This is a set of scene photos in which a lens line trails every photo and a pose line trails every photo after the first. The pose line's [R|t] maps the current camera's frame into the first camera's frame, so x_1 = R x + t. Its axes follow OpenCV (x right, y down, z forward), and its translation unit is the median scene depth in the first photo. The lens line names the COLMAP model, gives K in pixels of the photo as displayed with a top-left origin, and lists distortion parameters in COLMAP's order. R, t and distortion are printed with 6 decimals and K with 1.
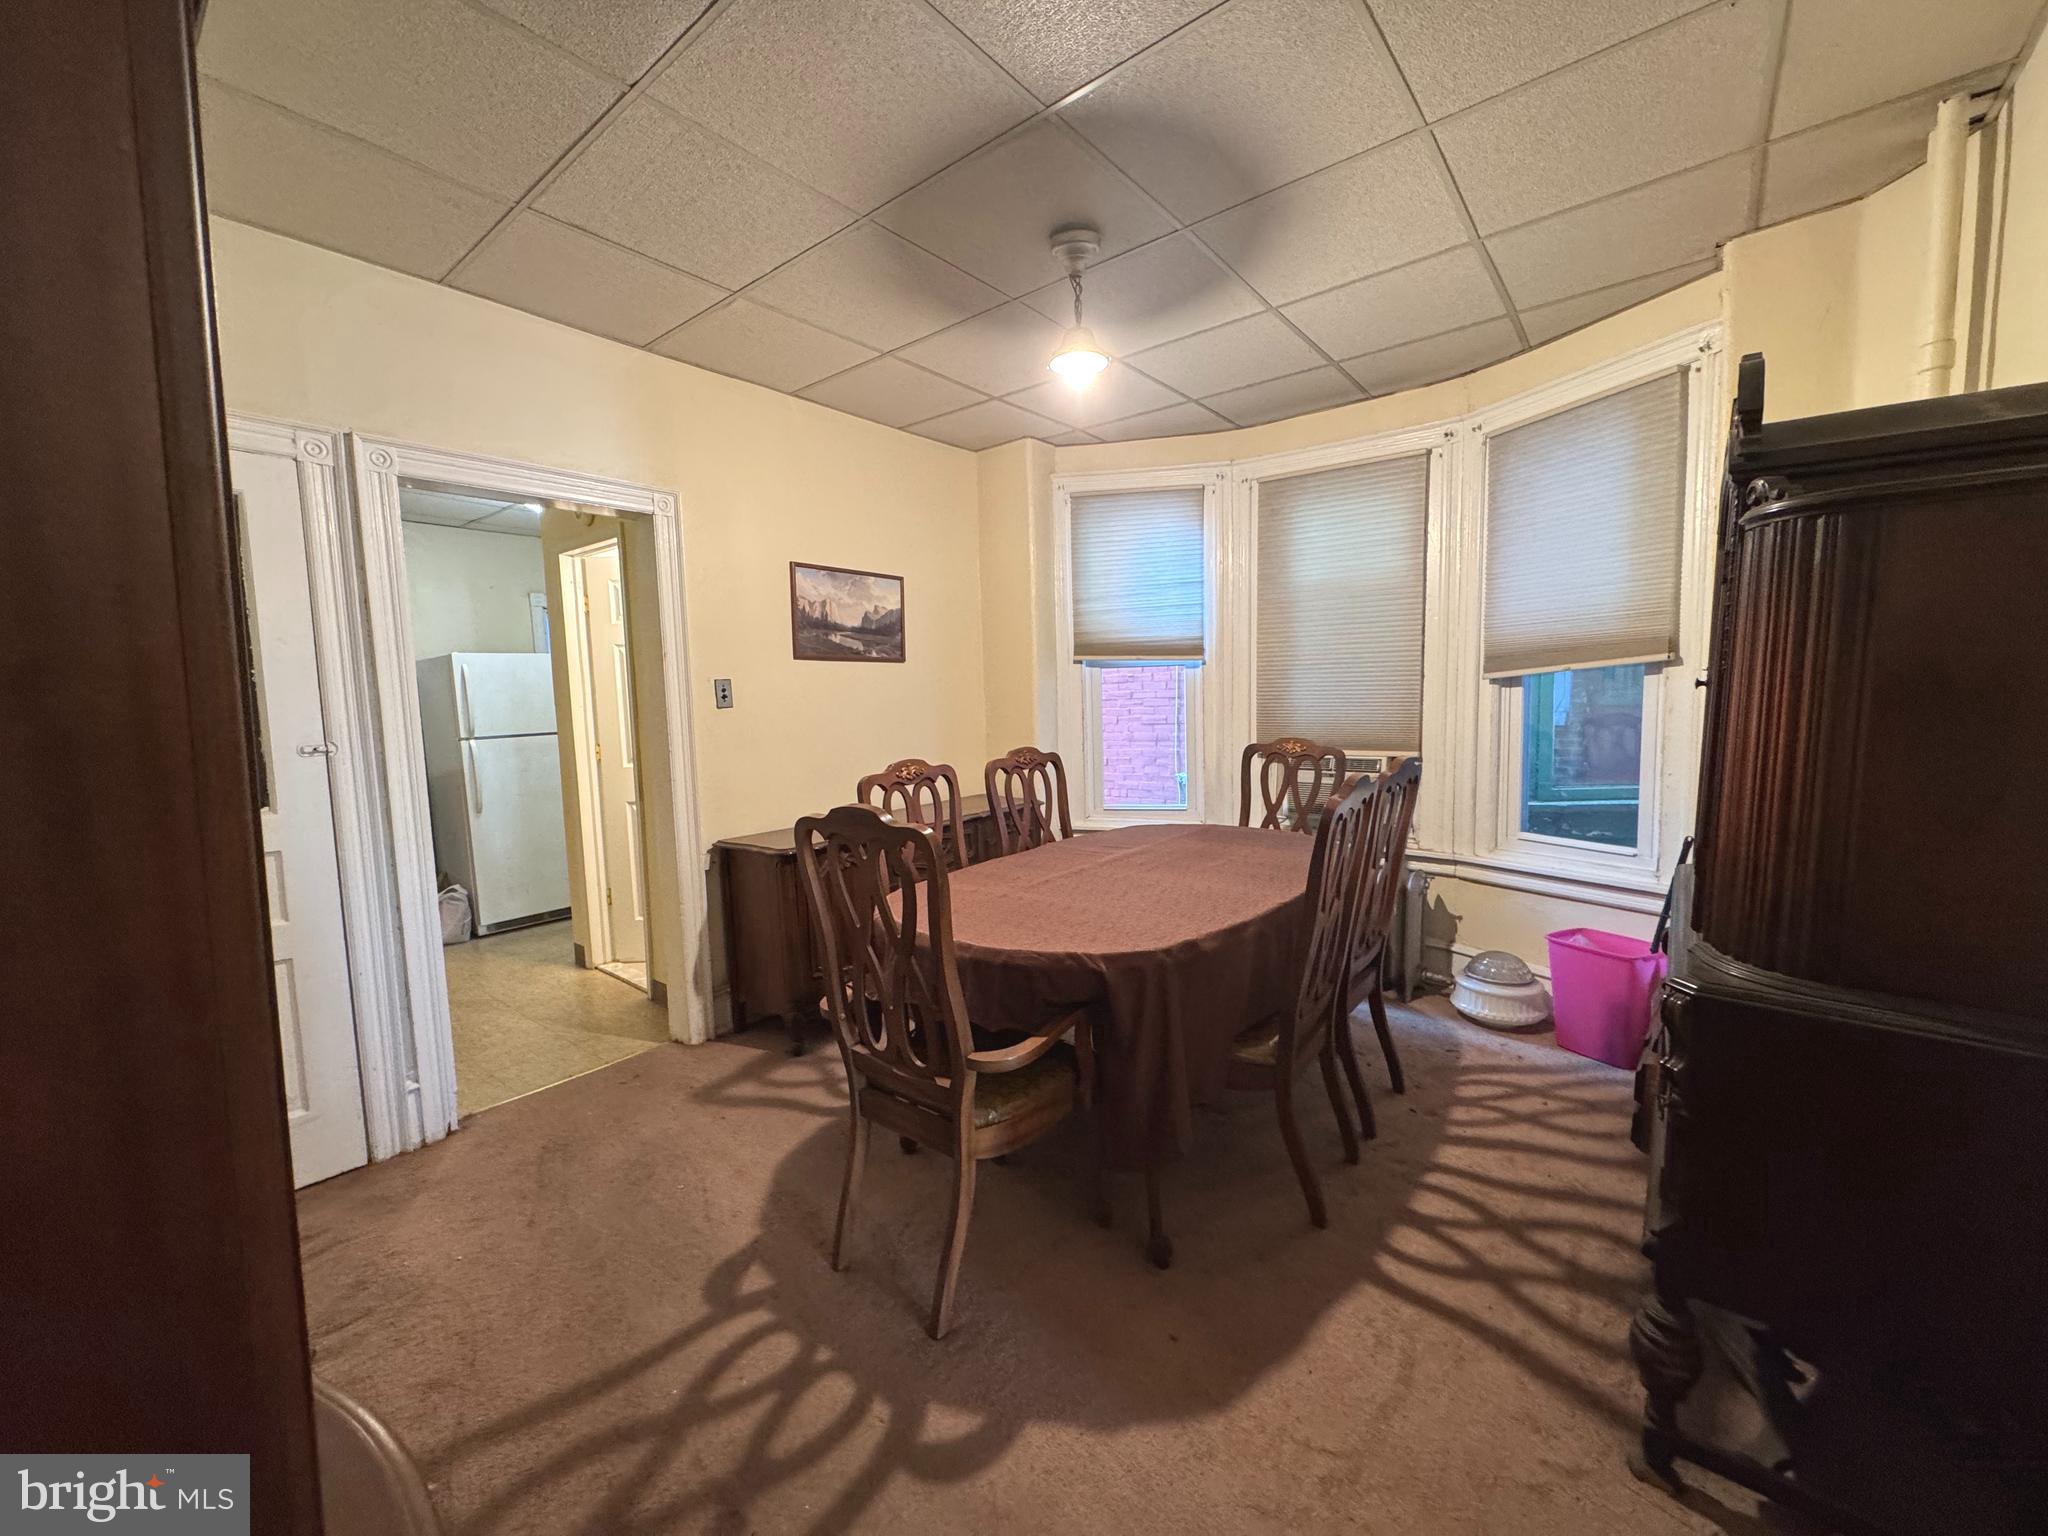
lens RADIAL K [[815.5, 0, 1031.8], [0, 815.5, 778.7], [0, 0, 1]] dist [0.002054, 0.000333]
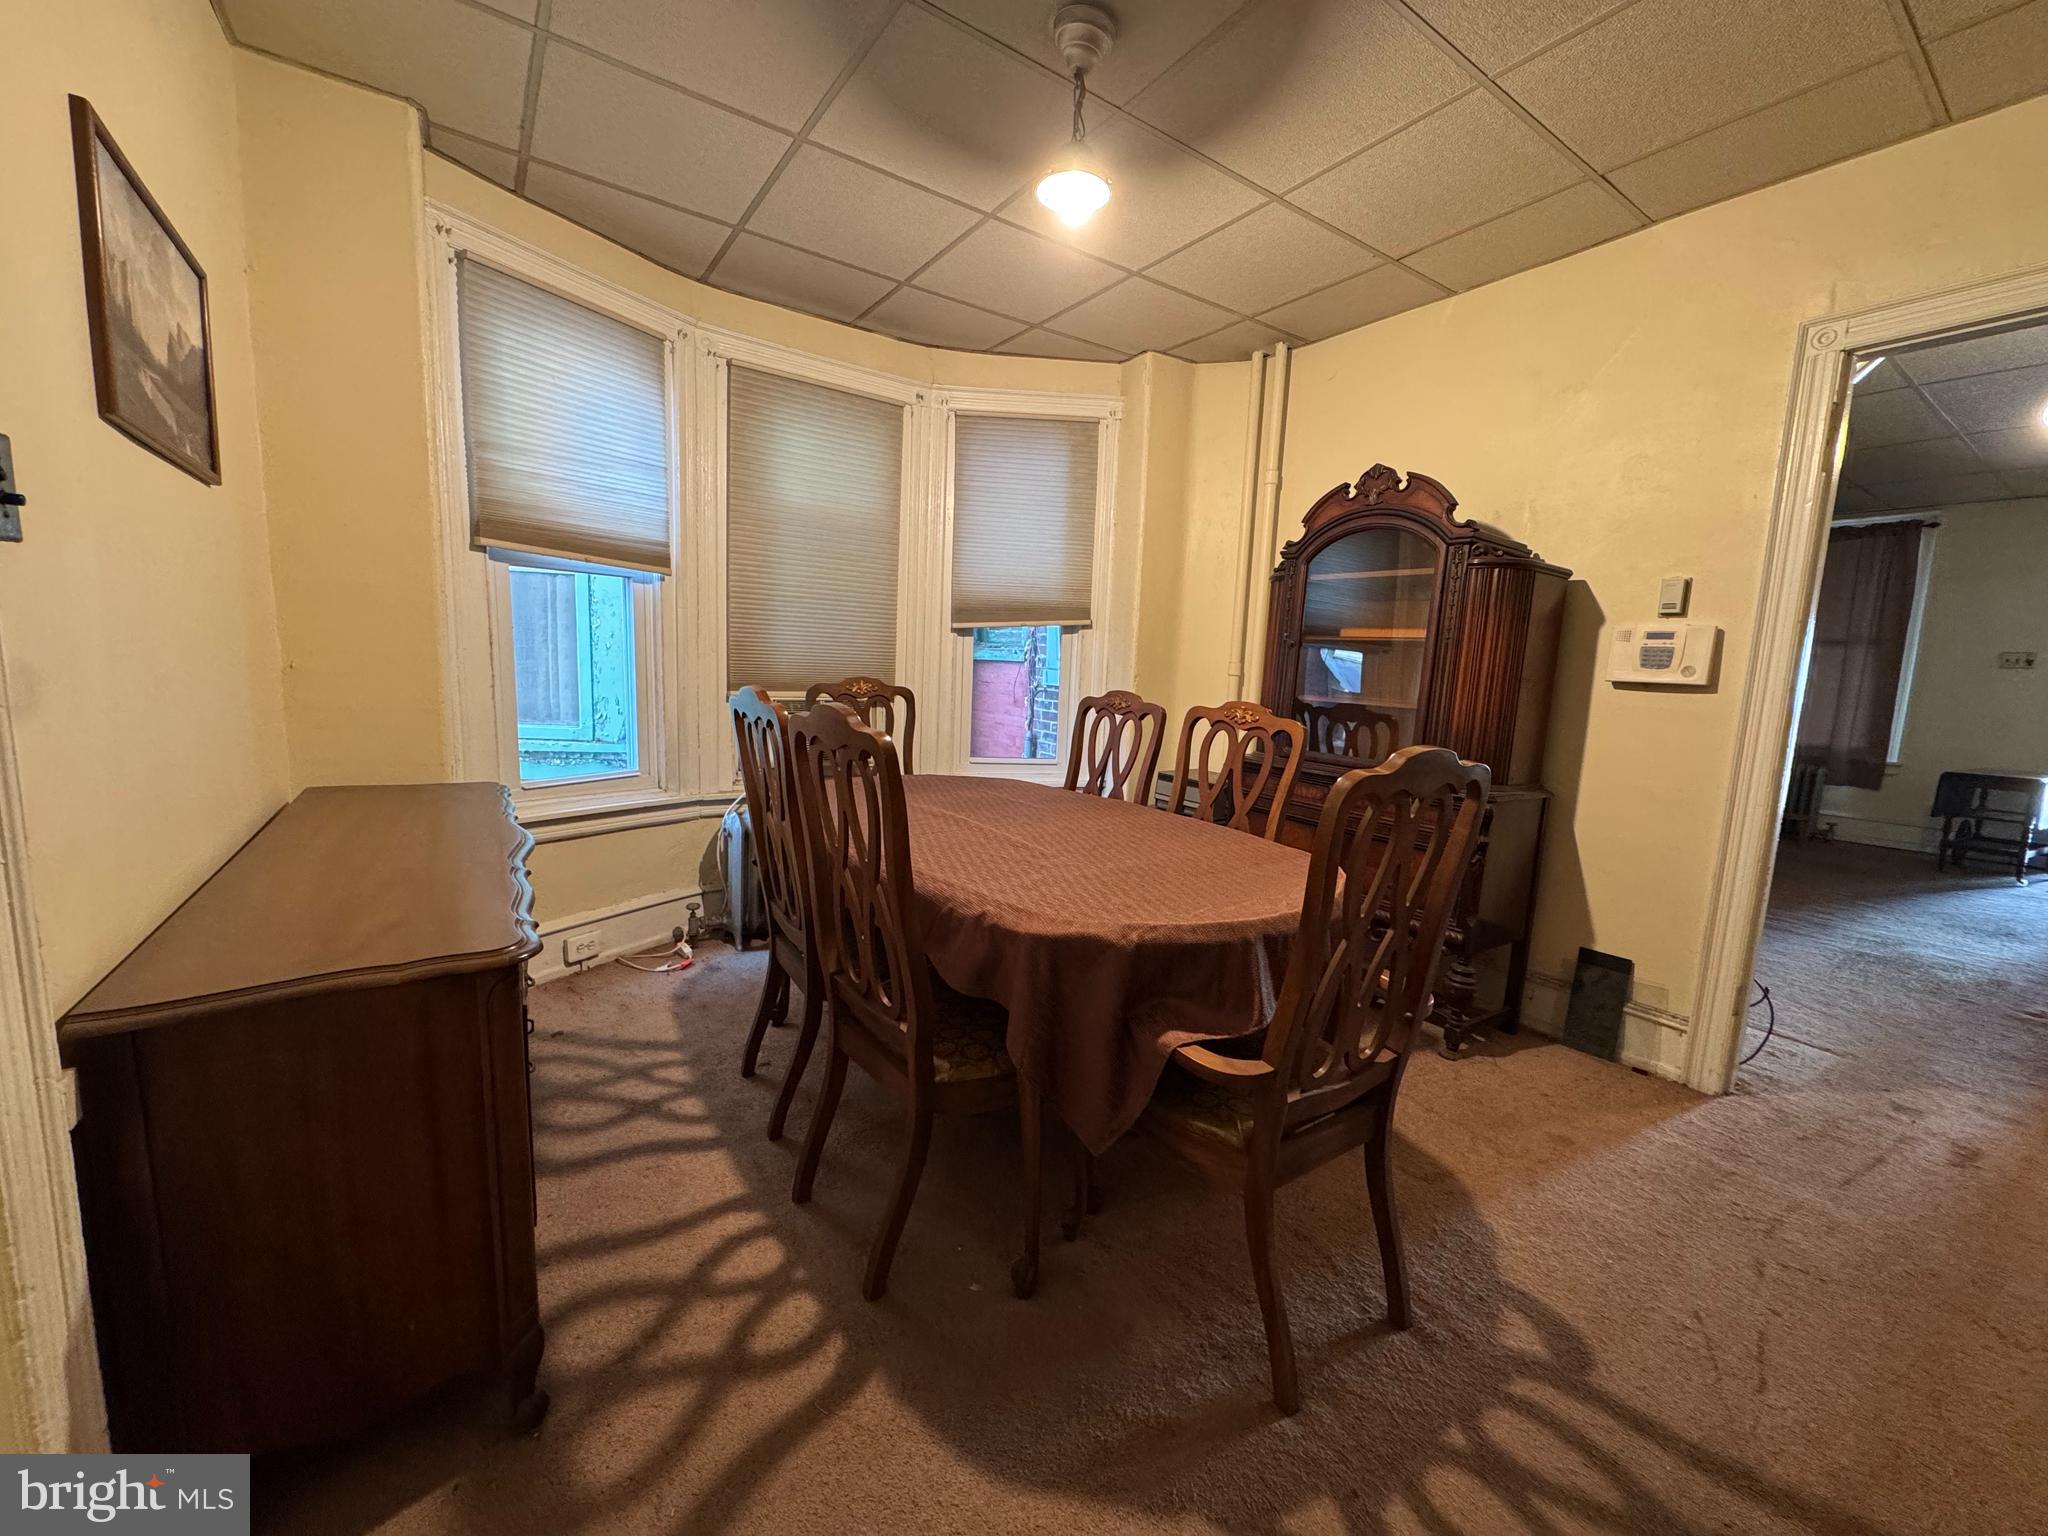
lens RADIAL K [[815.5, 0, 1018.6], [0, 815.5, 769.2], [0, 0, 1]] dist [0.002054, 0.000333]
pose [[0.287734, -0.098686, 0.952612, -0.536188], [0.047883, 0.994915, 0.088605, -0.020184], [-0.956512, 0.020119, 0.290997, 0.577054]]
